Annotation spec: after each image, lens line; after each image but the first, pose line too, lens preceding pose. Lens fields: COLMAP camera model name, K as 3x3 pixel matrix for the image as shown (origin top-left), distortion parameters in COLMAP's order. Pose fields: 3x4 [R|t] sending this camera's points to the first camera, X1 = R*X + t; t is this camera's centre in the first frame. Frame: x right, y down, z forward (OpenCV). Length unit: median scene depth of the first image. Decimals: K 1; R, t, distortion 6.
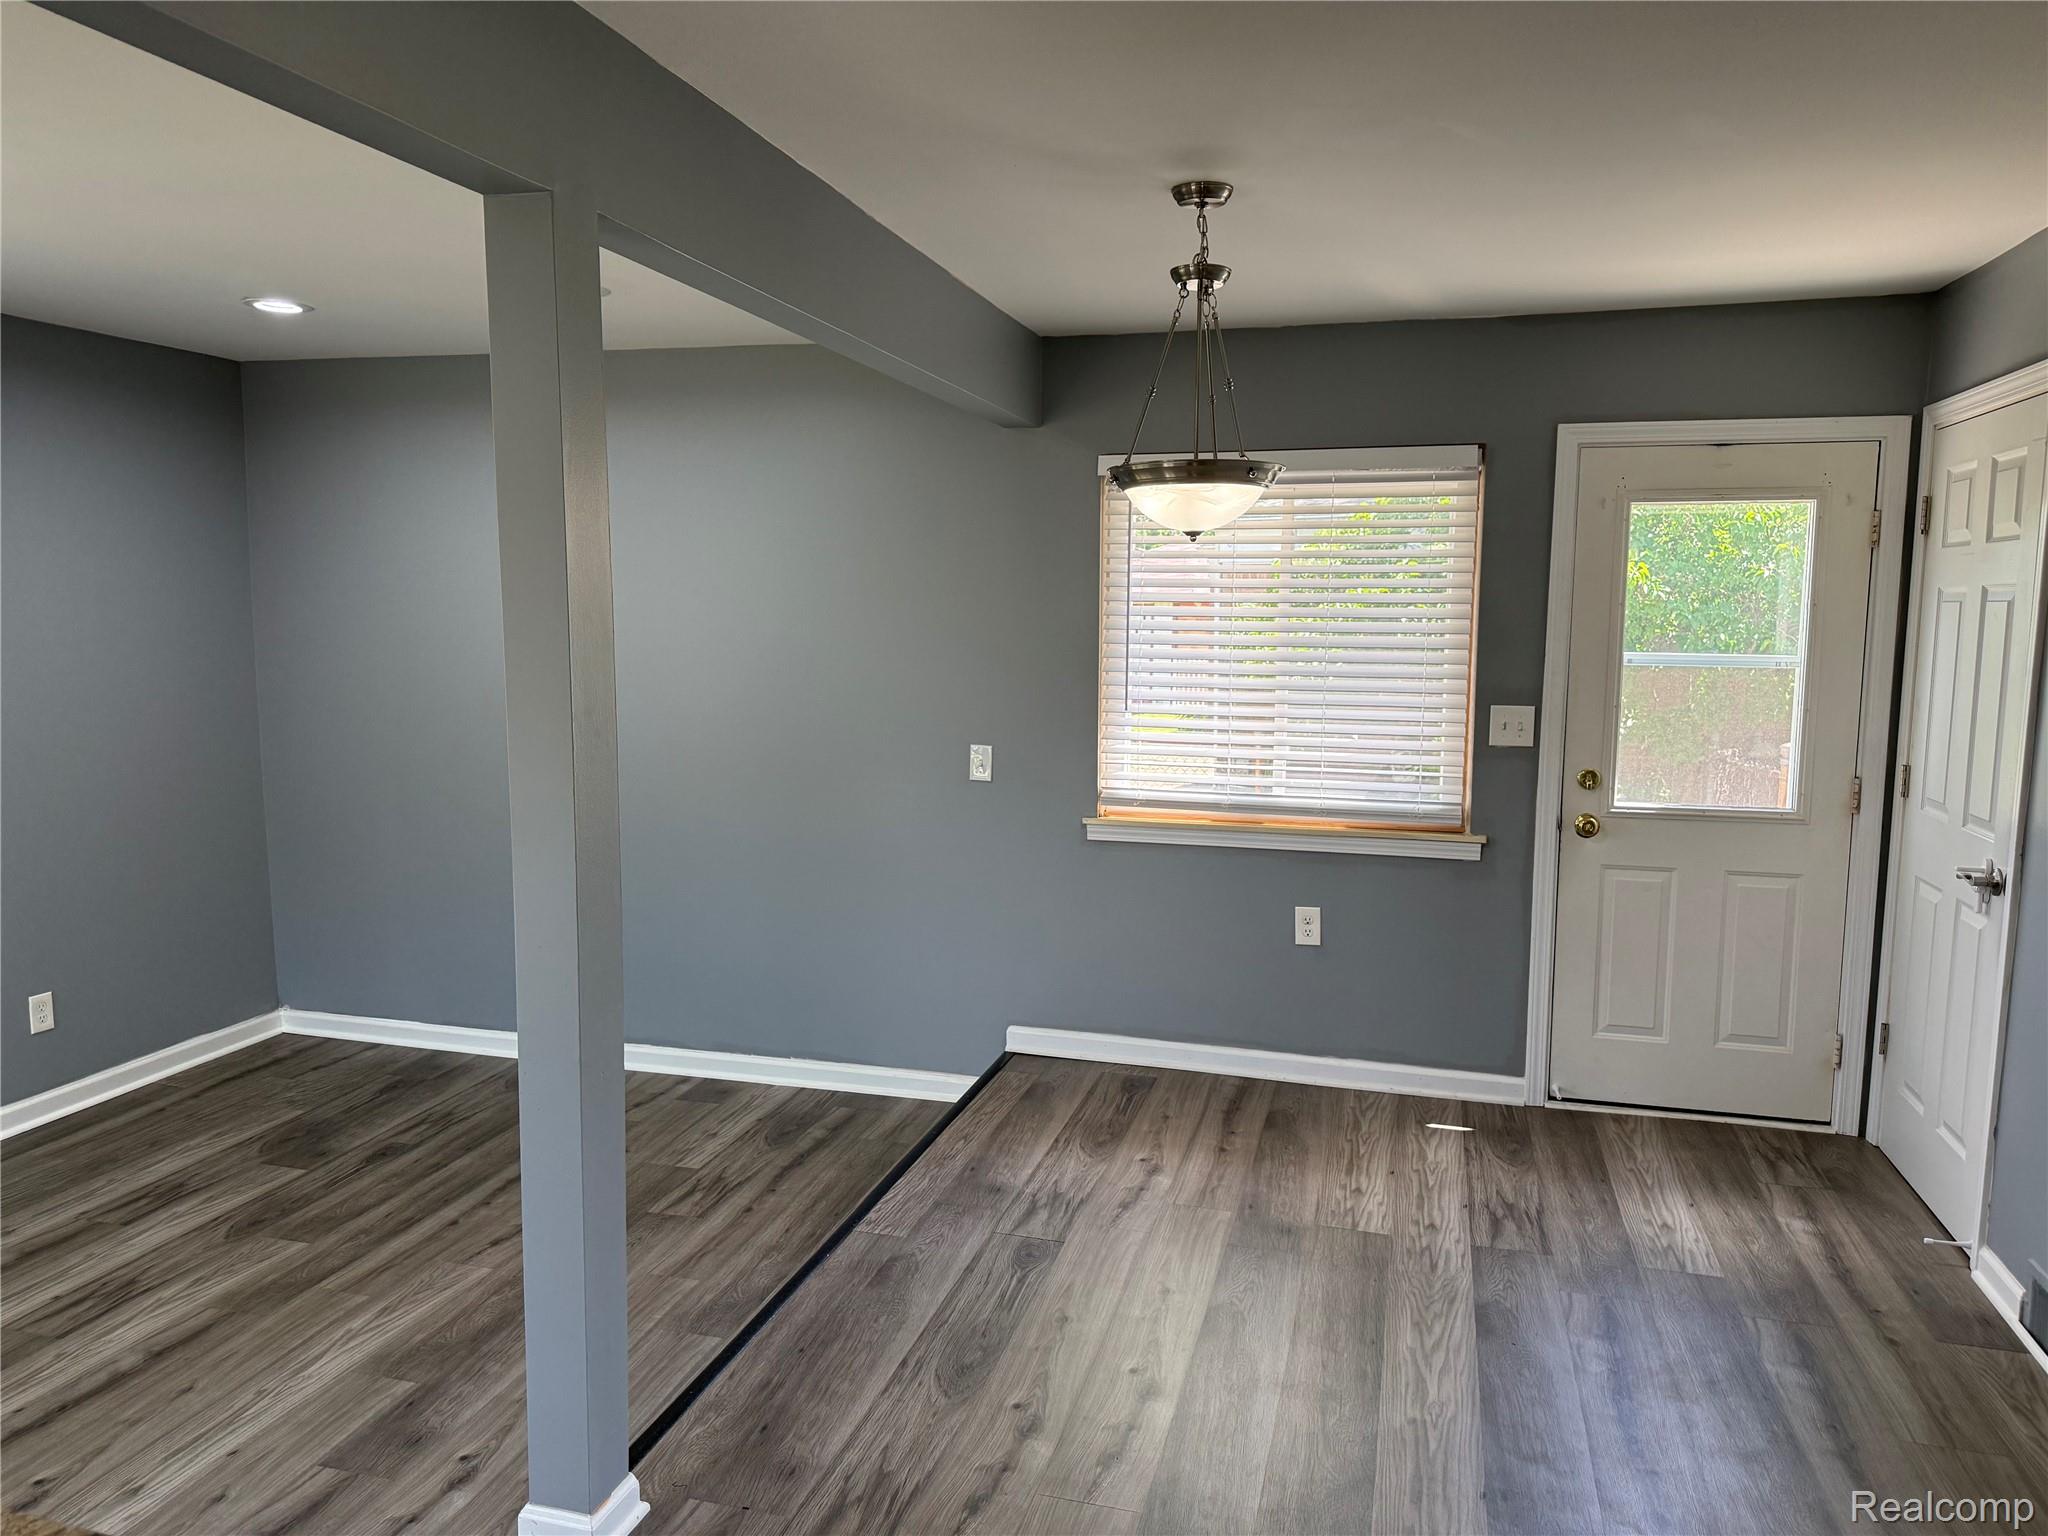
lens RADIAL K [[1440.9, 0, 1026.3], [0, 1440.9, 763.3], [0, 0, 1]] dist [0.071392, -0.093267]
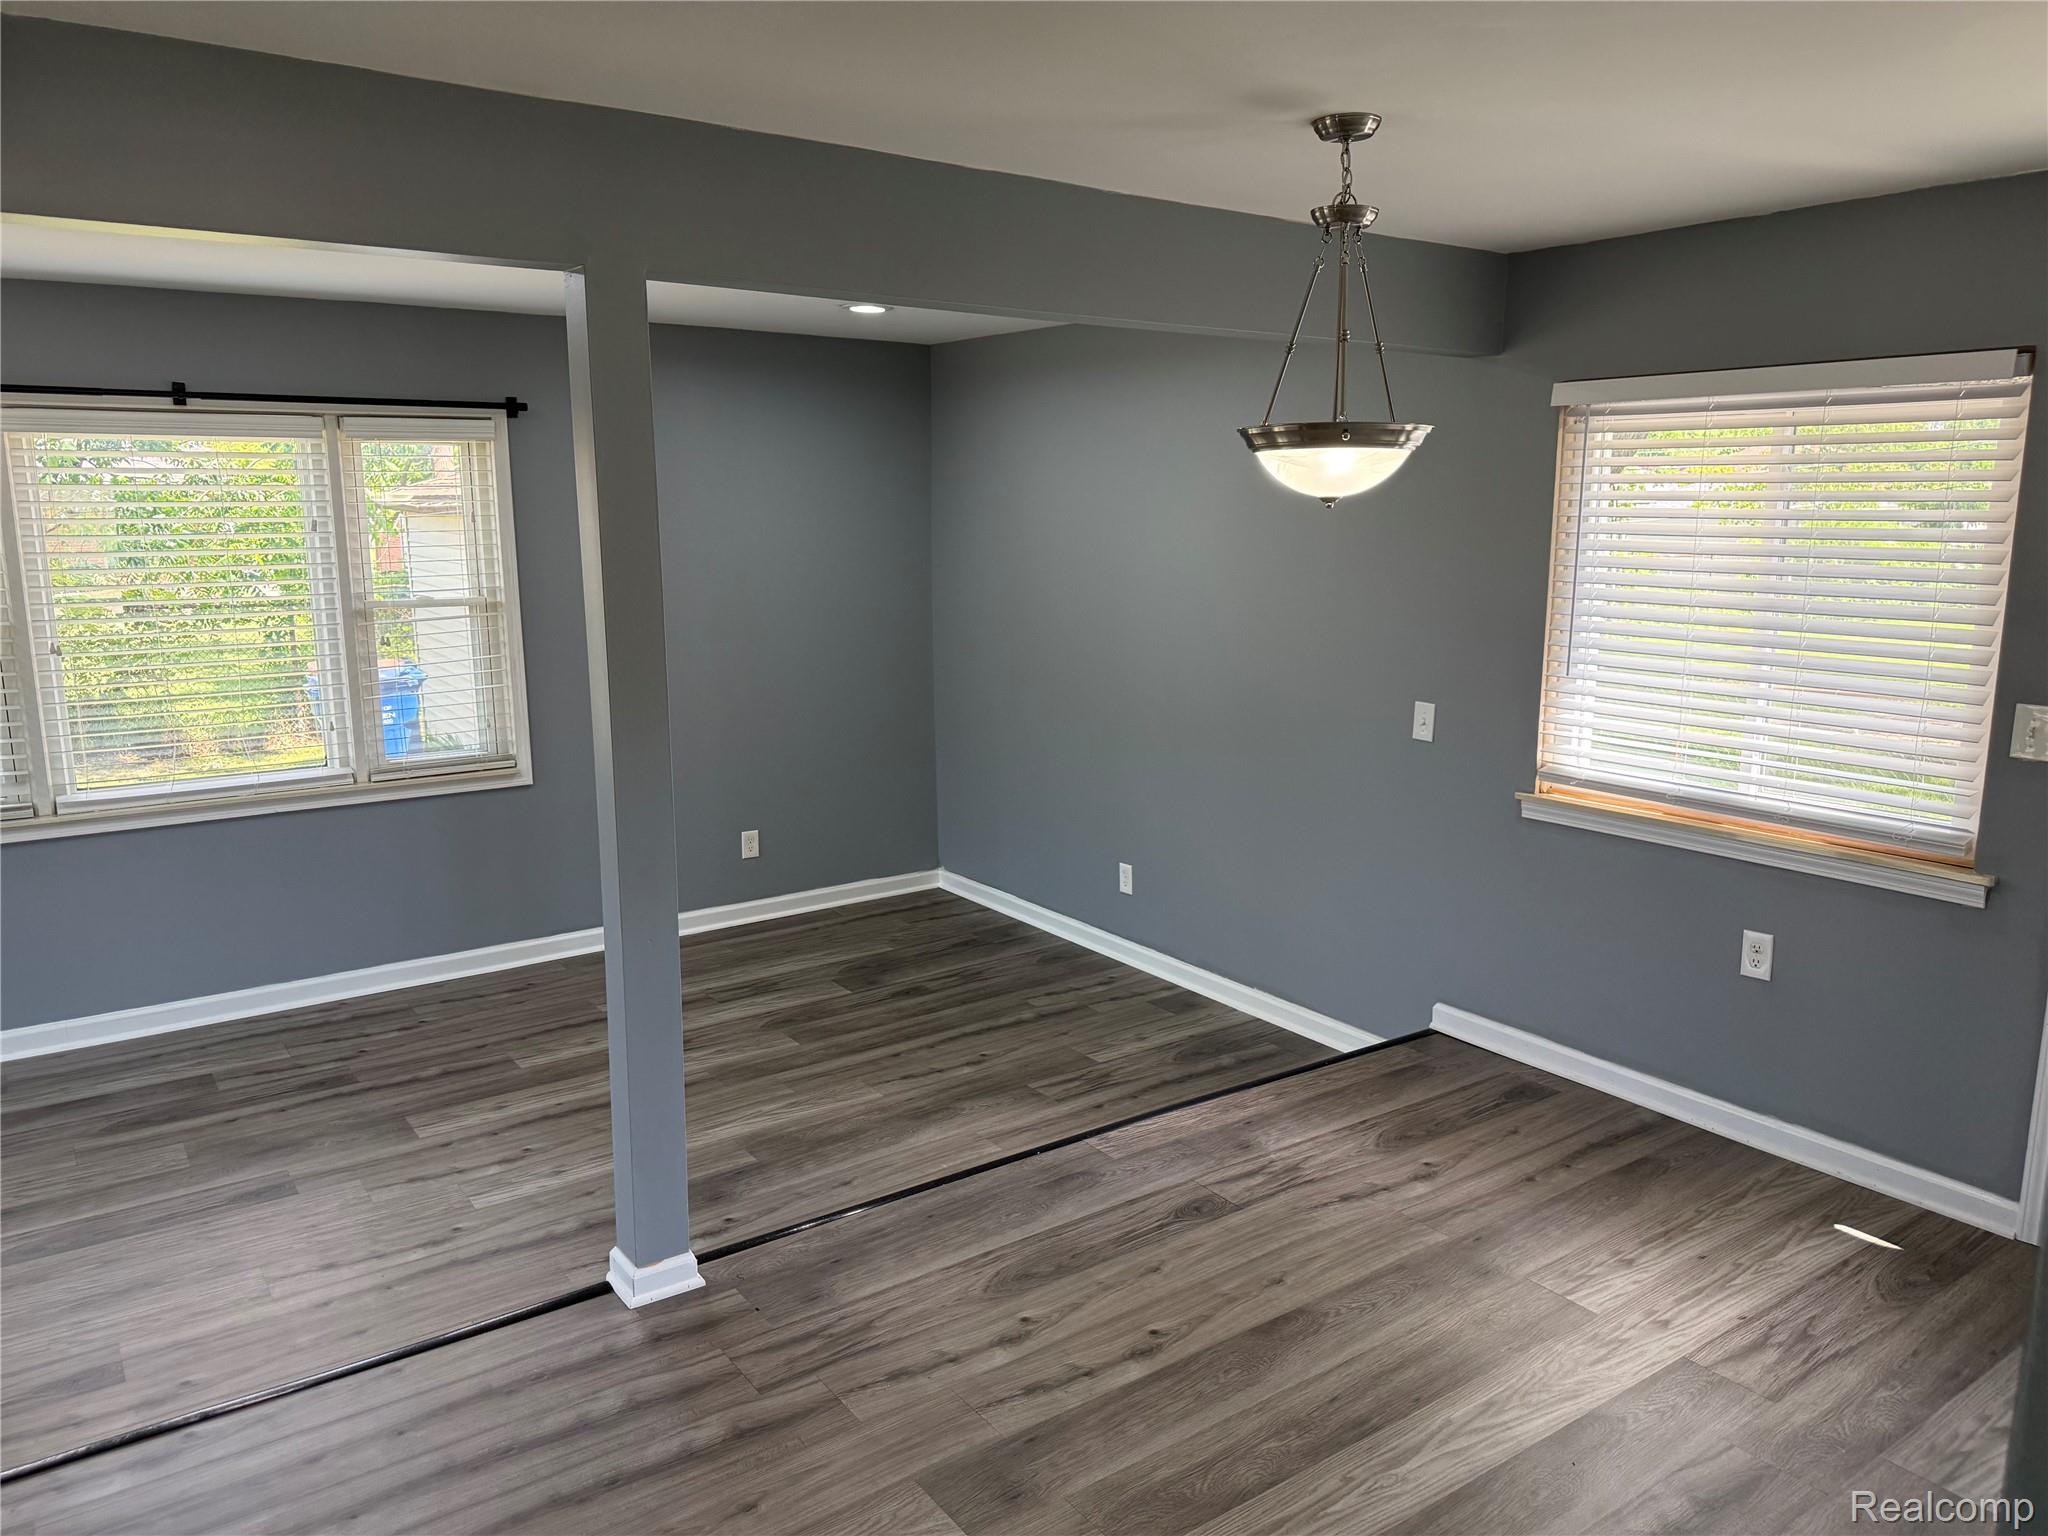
lens RADIAL K [[1440.9, 0, 1016.5], [0, 1440.9, 763.2], [0, 0, 1]] dist [0.071392, -0.093267]
pose [[0.776655, 0.103414, -0.621380, 0.394170], [-0.064385, 0.994298, 0.085004, -0.040528], [0.626628, -0.026011, 0.778885, 0.102962]]
